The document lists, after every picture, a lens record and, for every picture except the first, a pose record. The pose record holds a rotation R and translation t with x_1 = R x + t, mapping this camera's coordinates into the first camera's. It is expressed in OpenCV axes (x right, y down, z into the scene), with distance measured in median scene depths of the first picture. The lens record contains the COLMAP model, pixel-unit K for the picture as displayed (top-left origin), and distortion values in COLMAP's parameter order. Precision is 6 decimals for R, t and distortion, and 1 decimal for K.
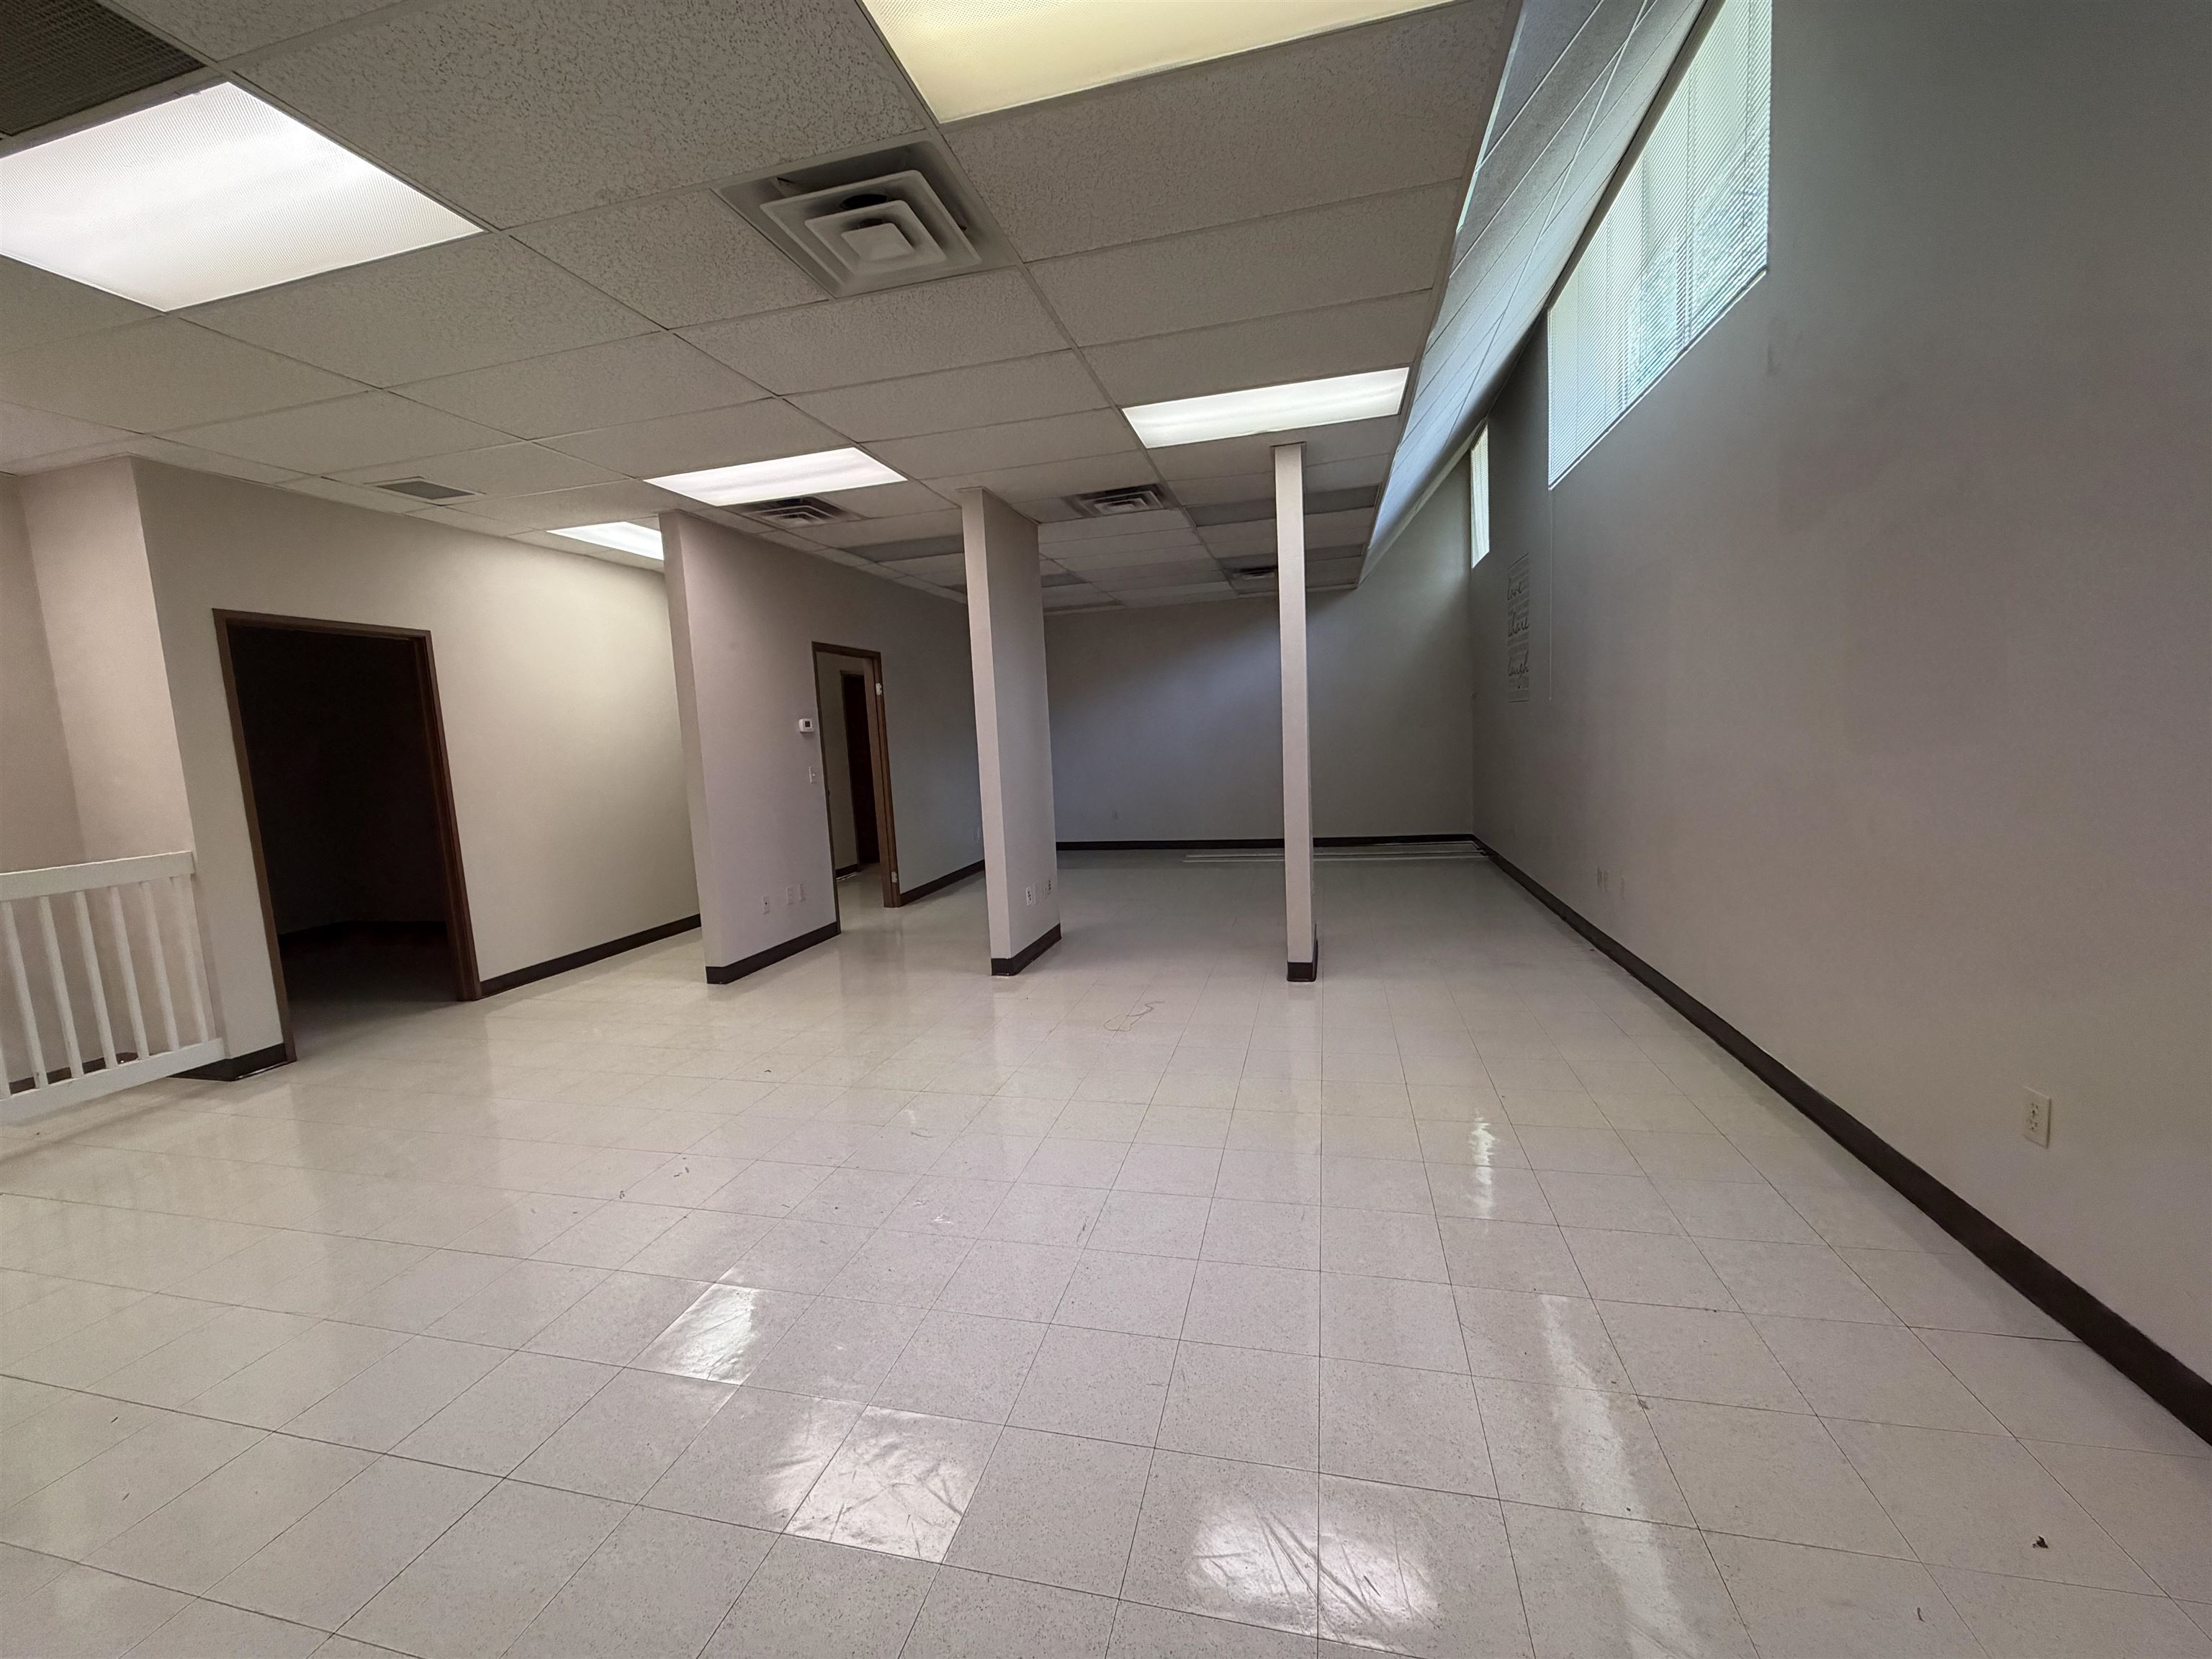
lens RADIAL K [[882.1, 0, 1096.2], [0, 882.1, 831.1], [0, 0, 1]] dist [-0.000327, -0.000164]
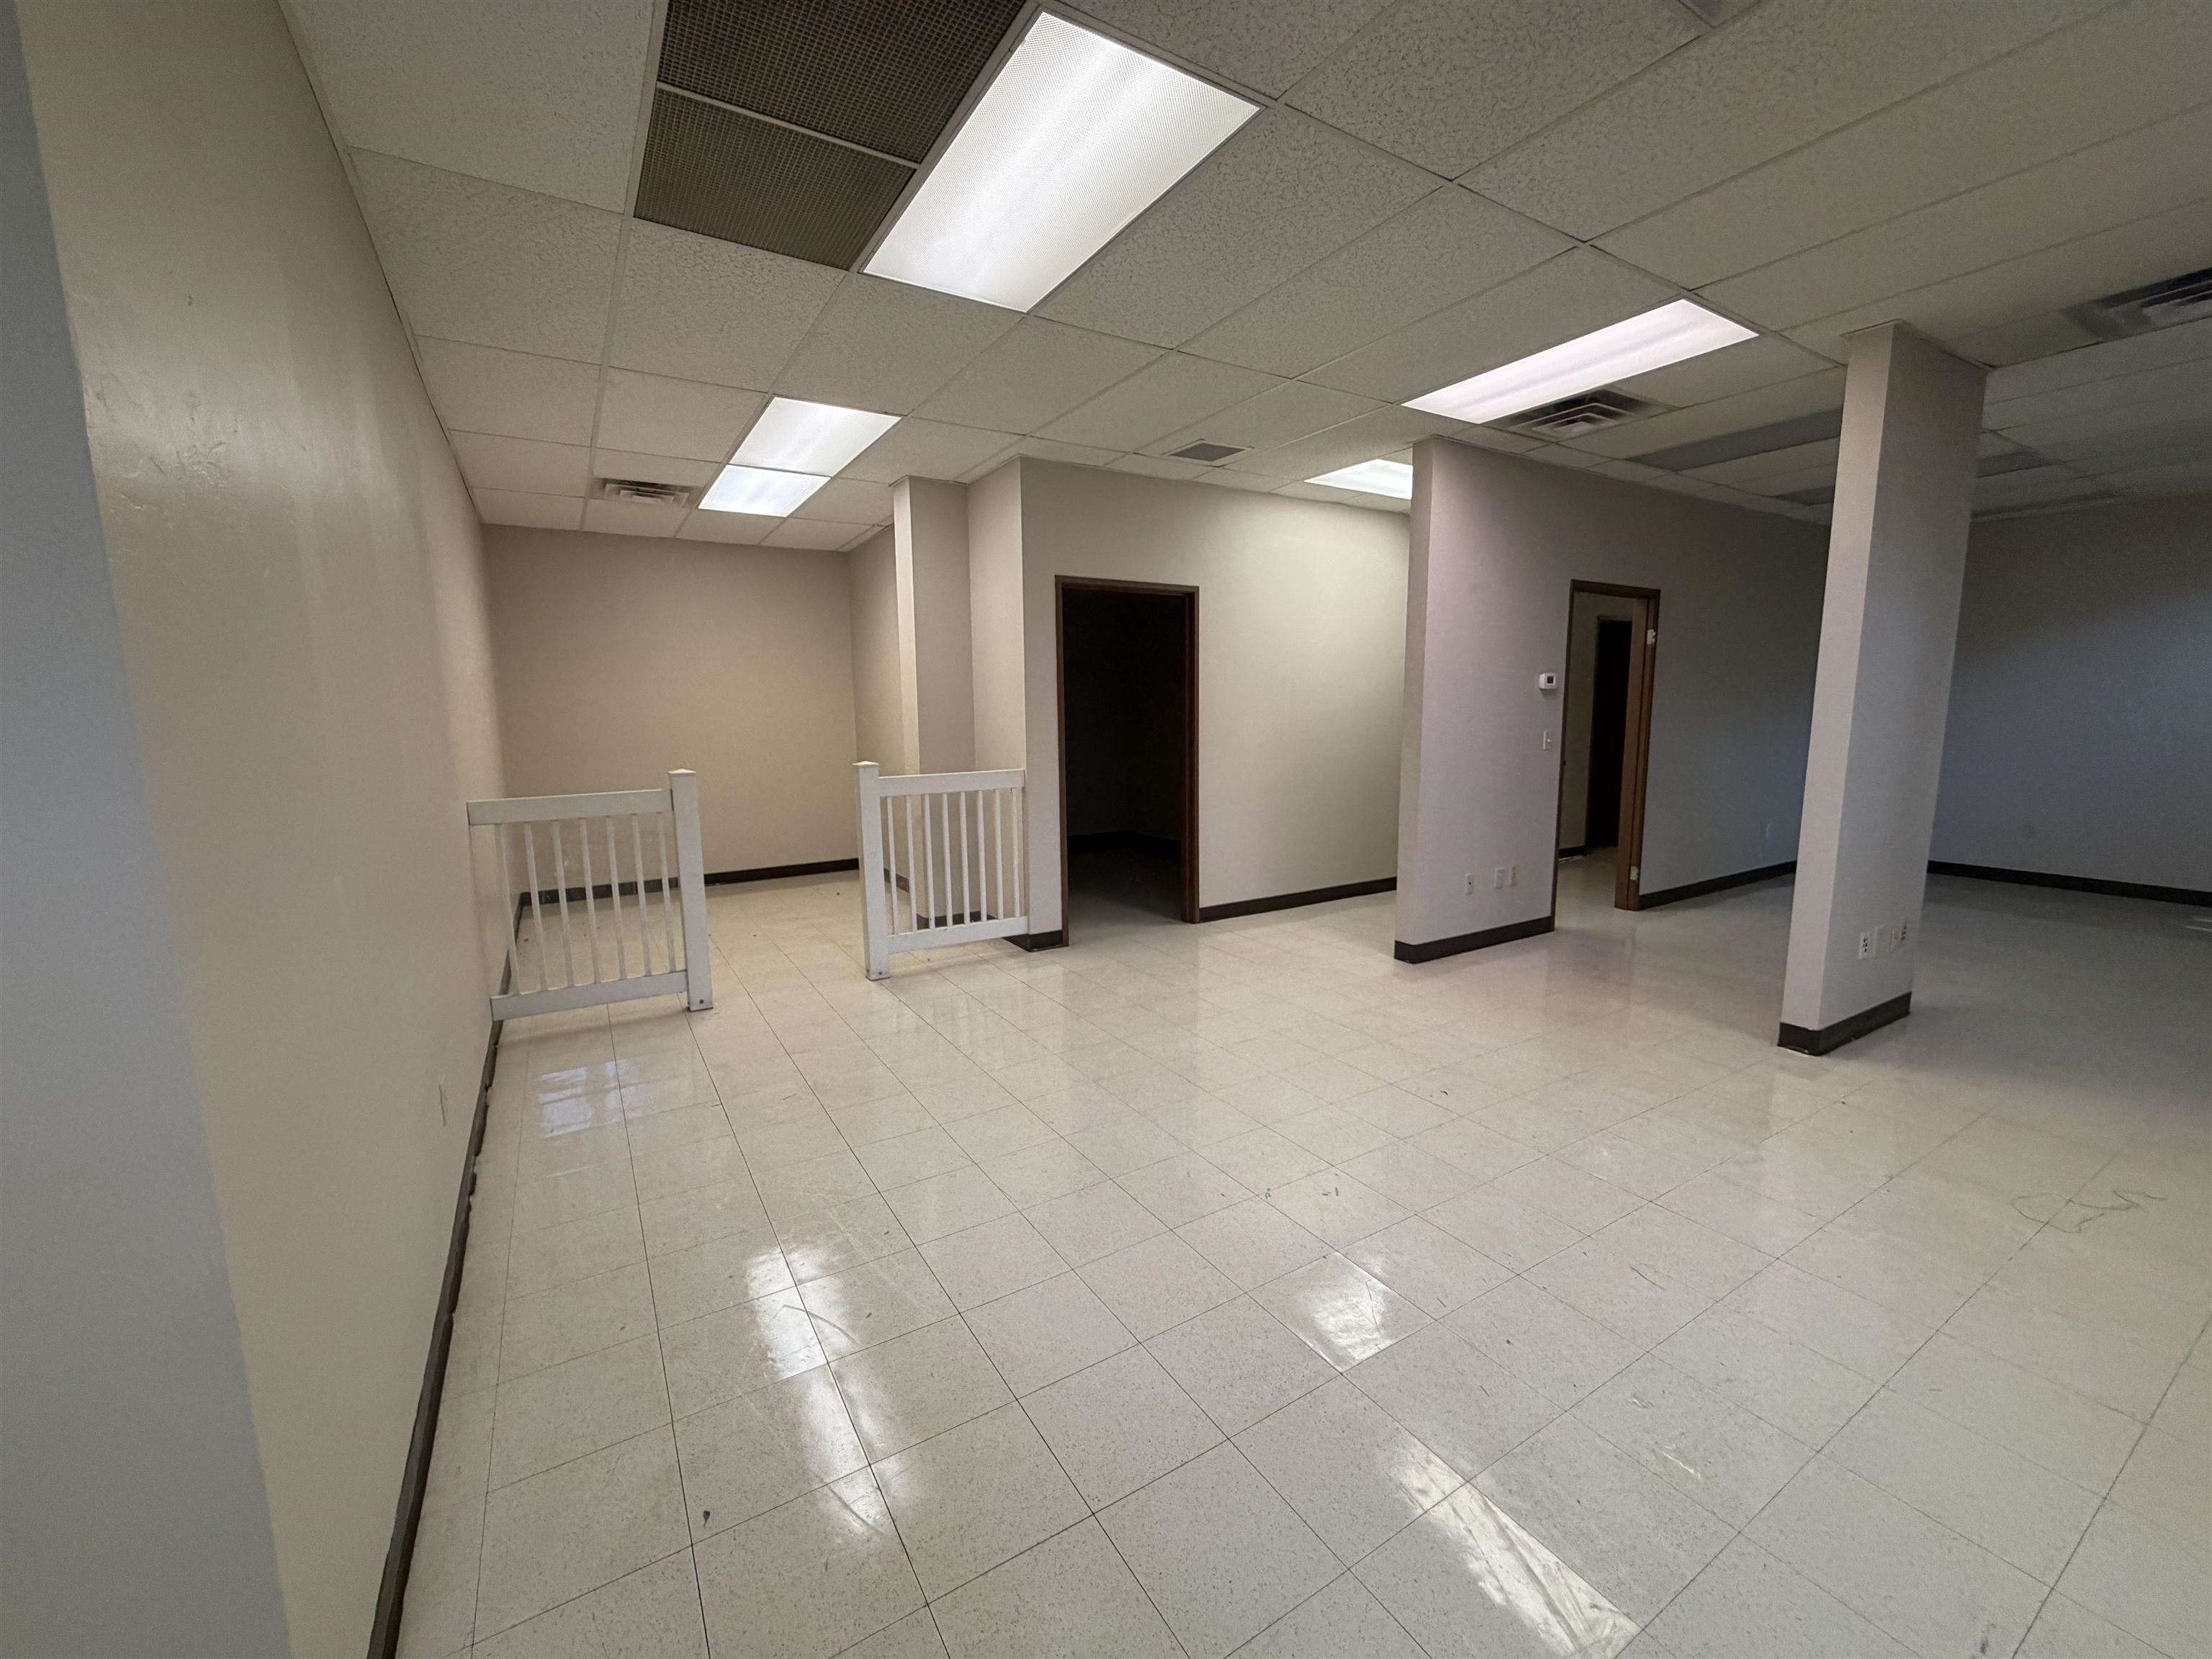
lens RADIAL K [[882.1, 0, 1096.2], [0, 882.1, 831.1], [0, 0, 1]] dist [-0.000327, -0.000164]
pose [[0.714059, 0.141516, -0.685633, -0.047901], [-0.104464, 0.989930, 0.095529, -0.016463], [0.692248, 0.003411, 0.721652, 0.114063]]
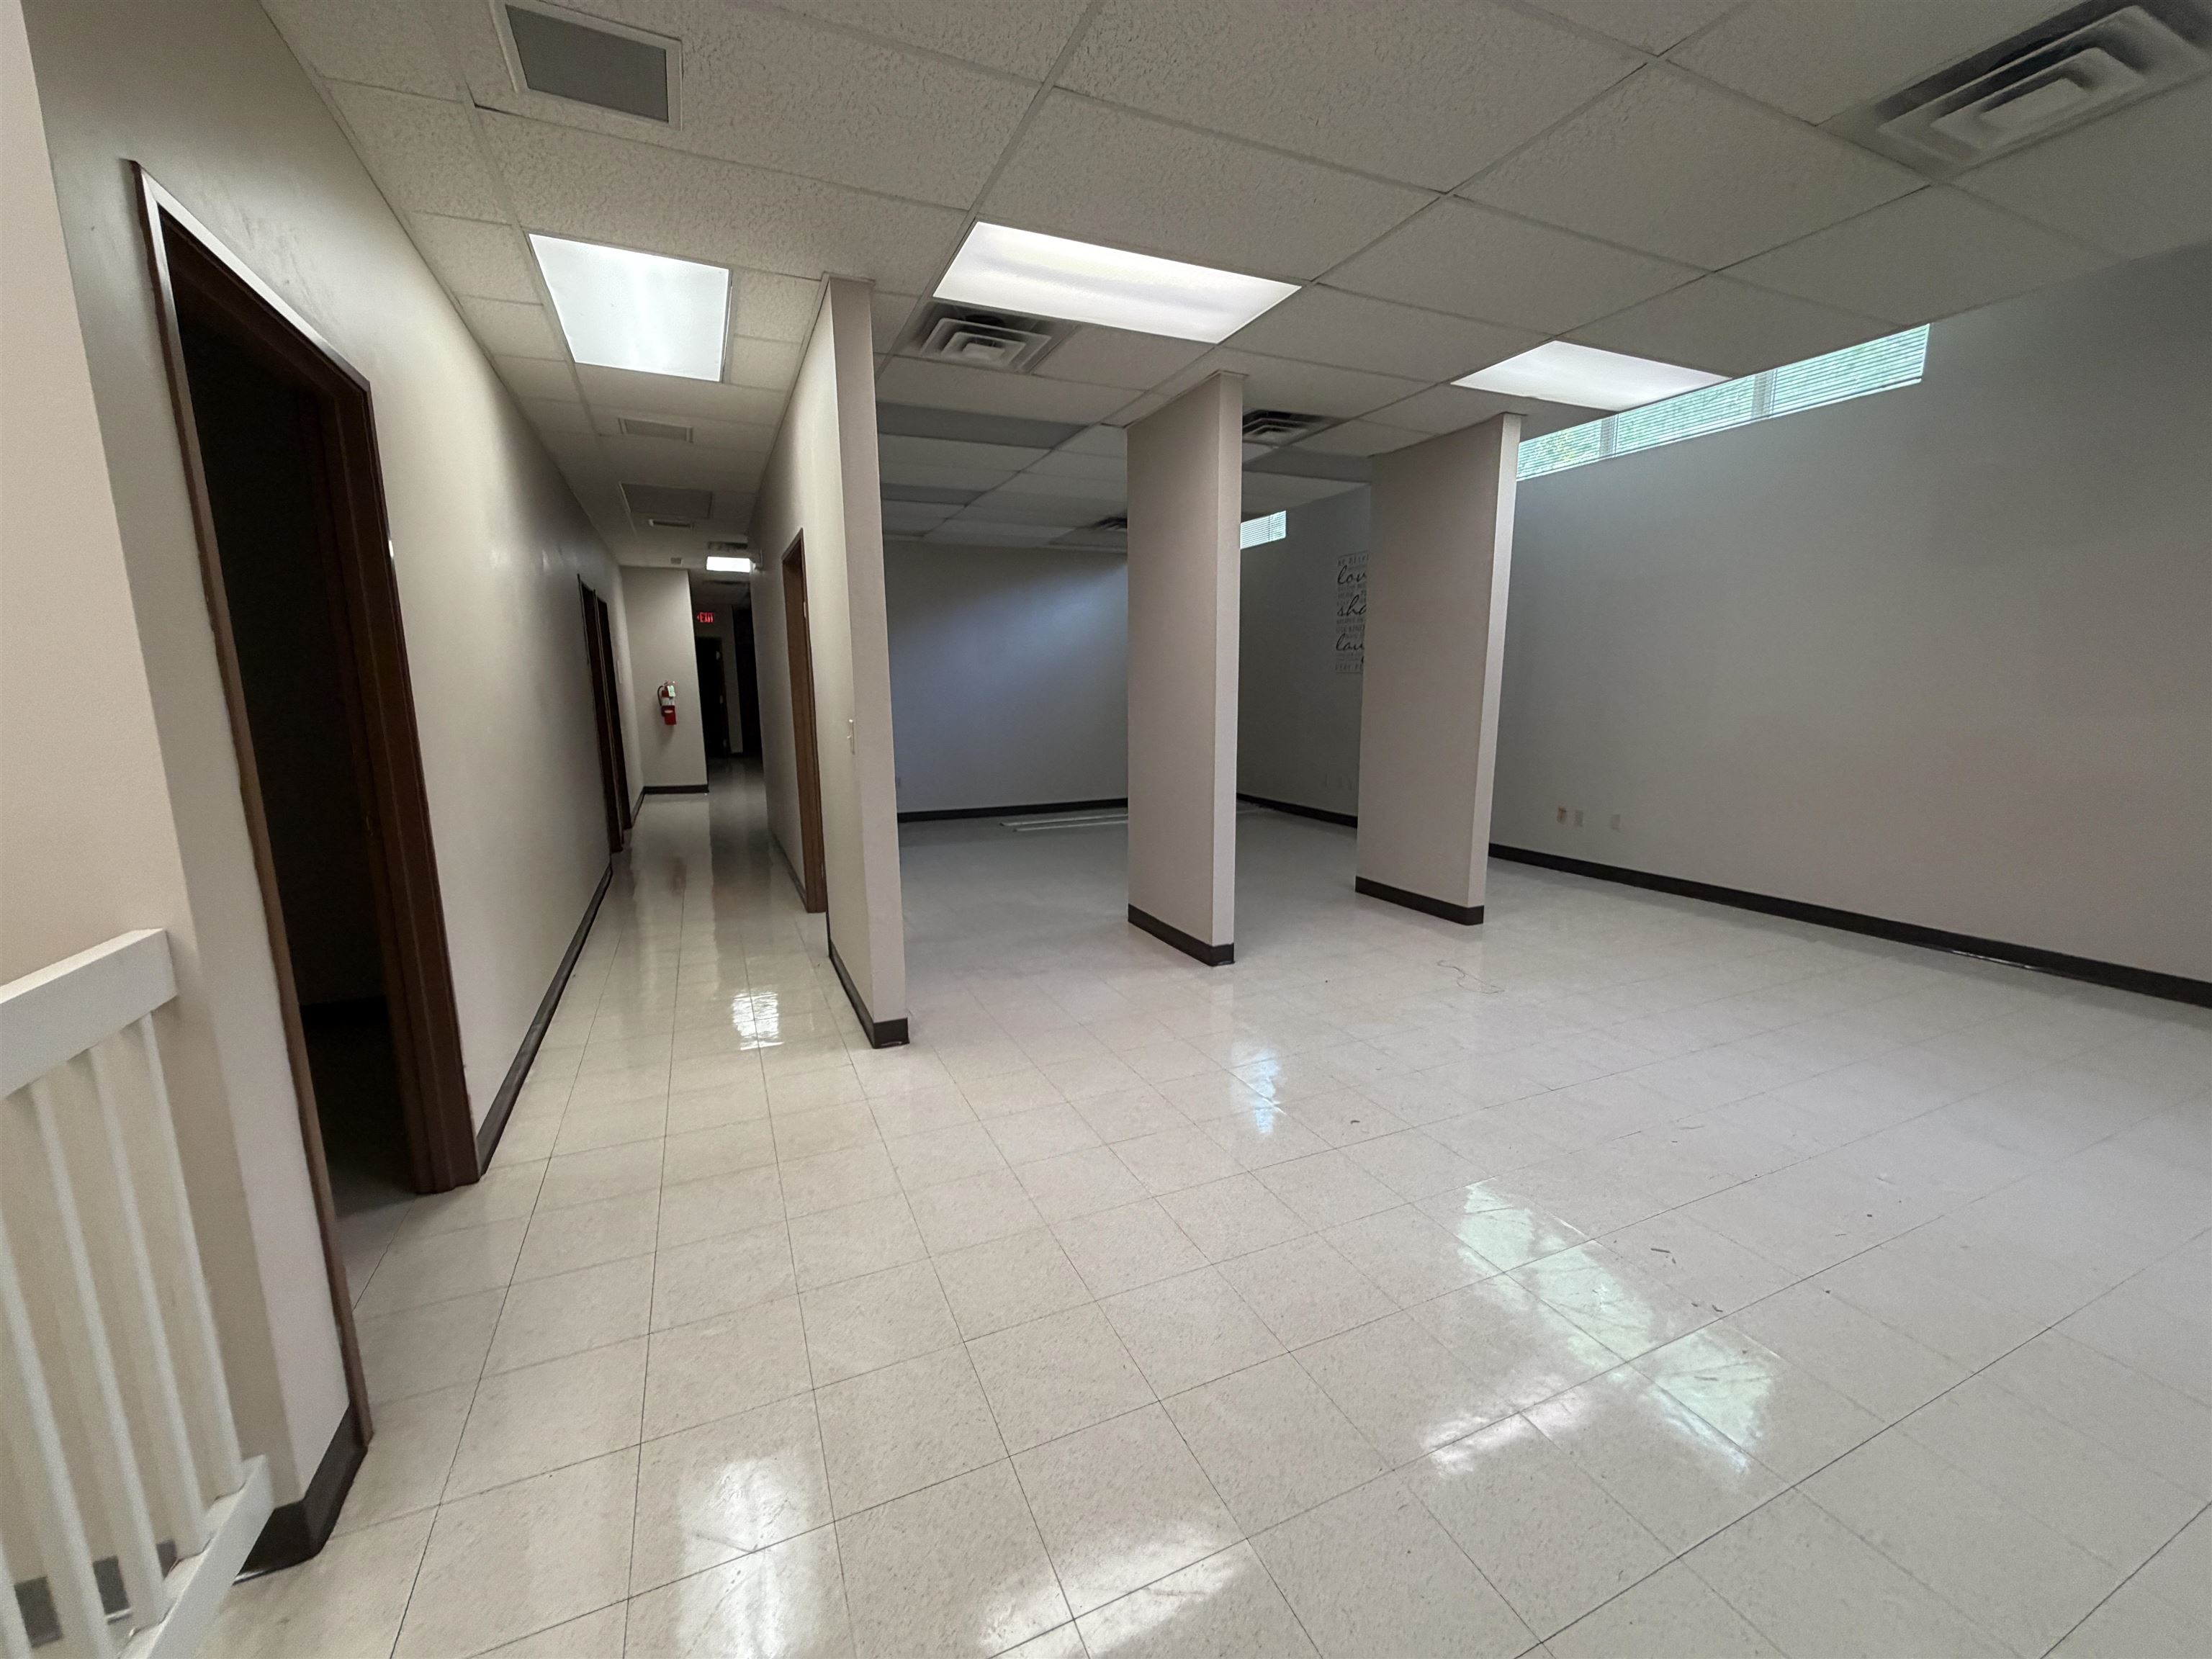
lens RADIAL K [[882.1, 0, 1096.2], [0, 882.1, 831.1], [0, 0, 1]] dist [-0.000327, -0.000164]
pose [[0.786324, -0.059414, 0.614951, -0.727965], [0.035868, 0.998076, 0.050566, -0.012959], [-0.616773, -0.017705, 0.786942, 0.410463]]
